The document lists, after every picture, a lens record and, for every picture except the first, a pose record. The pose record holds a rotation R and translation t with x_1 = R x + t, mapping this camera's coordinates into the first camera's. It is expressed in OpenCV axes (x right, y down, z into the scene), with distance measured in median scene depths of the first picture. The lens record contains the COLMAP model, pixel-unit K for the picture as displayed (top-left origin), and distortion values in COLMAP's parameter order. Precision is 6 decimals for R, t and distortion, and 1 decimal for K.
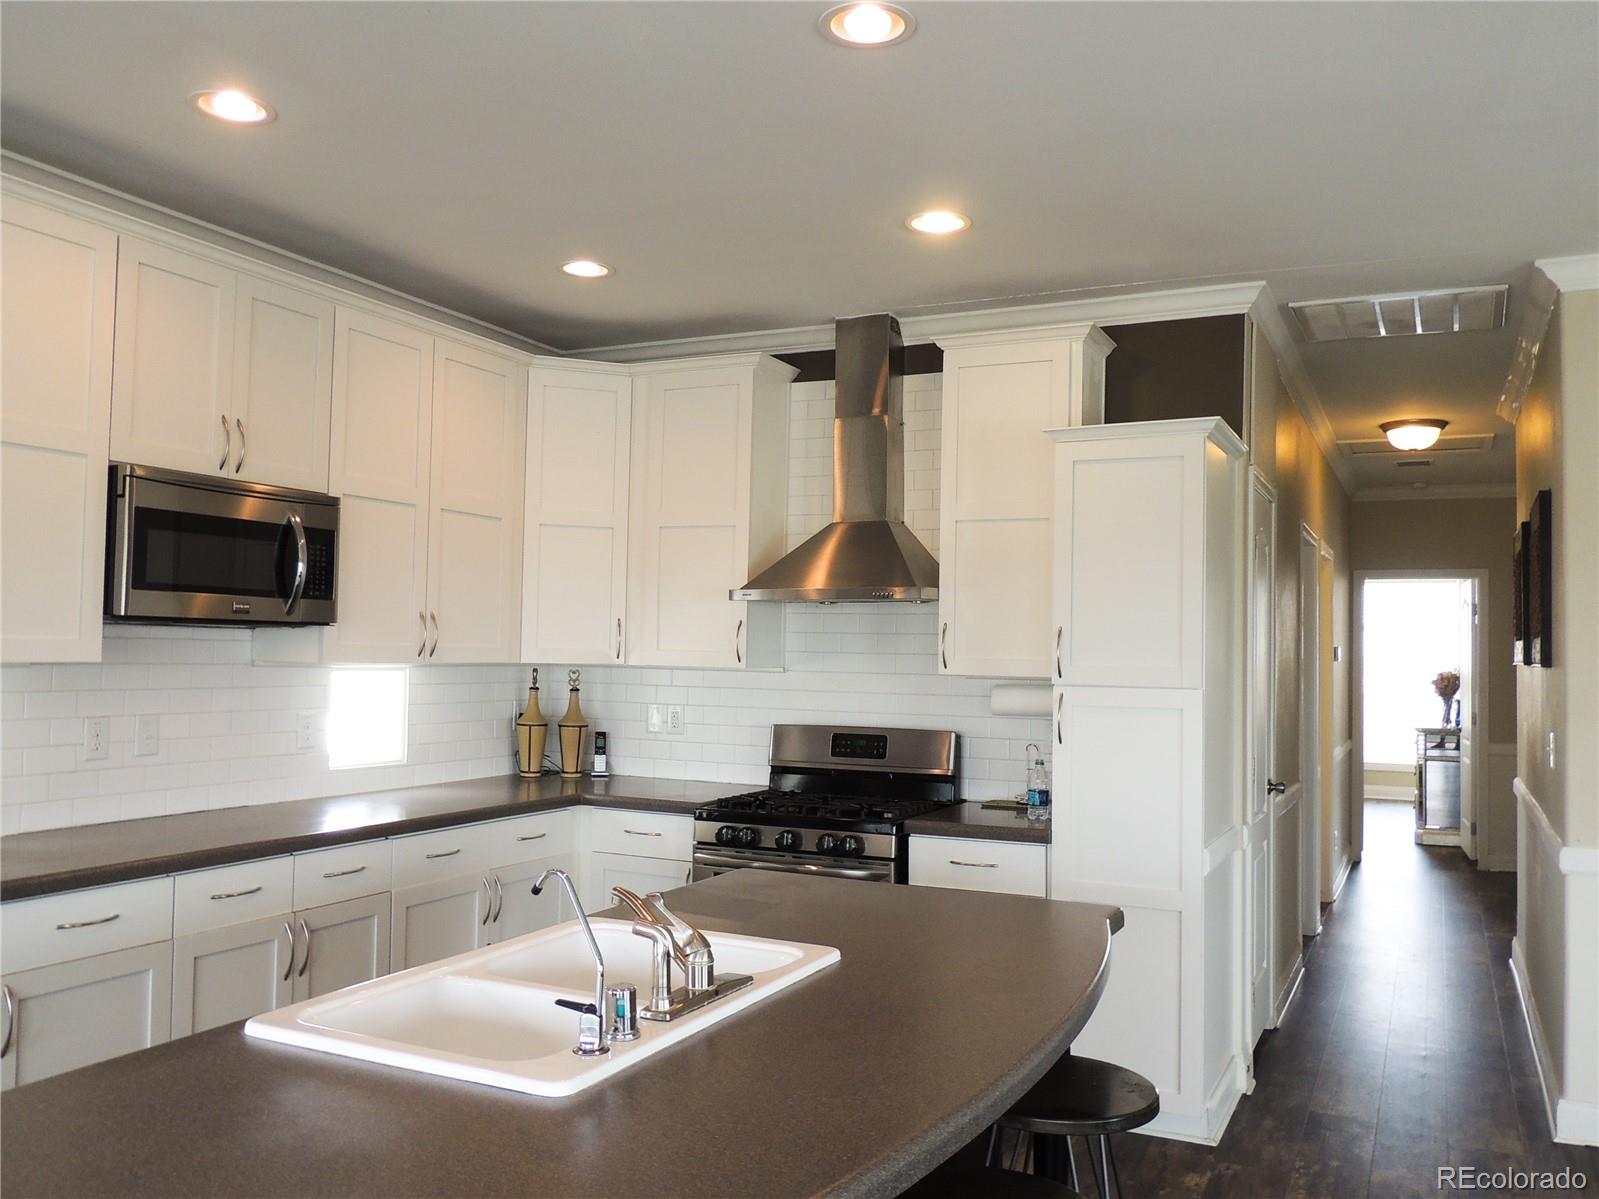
lens RADIAL K [[1309.5, 0, 808.4], [0, 1309.5, 597.1], [0, 0, 1]] dist [-0.021297, 0.010647]
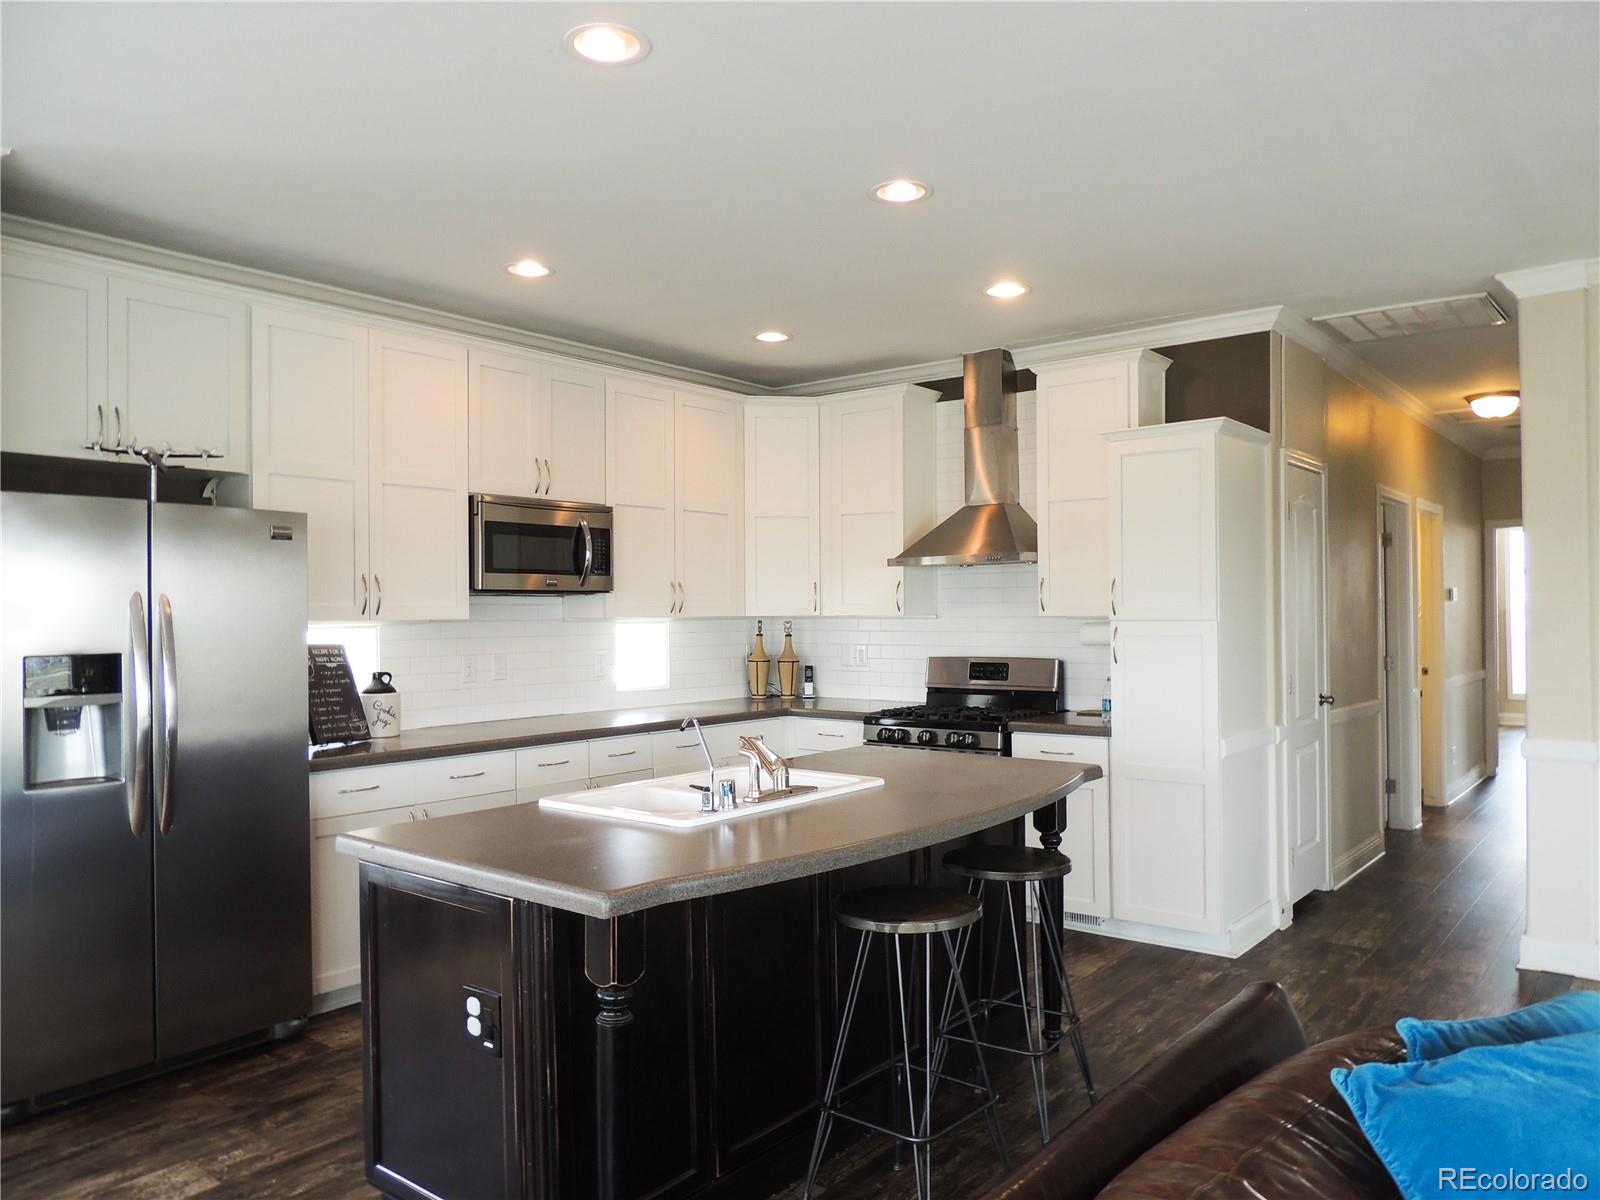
lens RADIAL K [[1157.8, 0, 801.1], [0, 1157.8, 593.3], [0, 0, 1]] dist [-0.027675, 0.012320]
pose [[0.973682, -0.029824, -0.225951, 0.128401], [0.035292, 0.999173, 0.020198, 0.002835], [0.225161, -0.027641, 0.973929, -0.211383]]
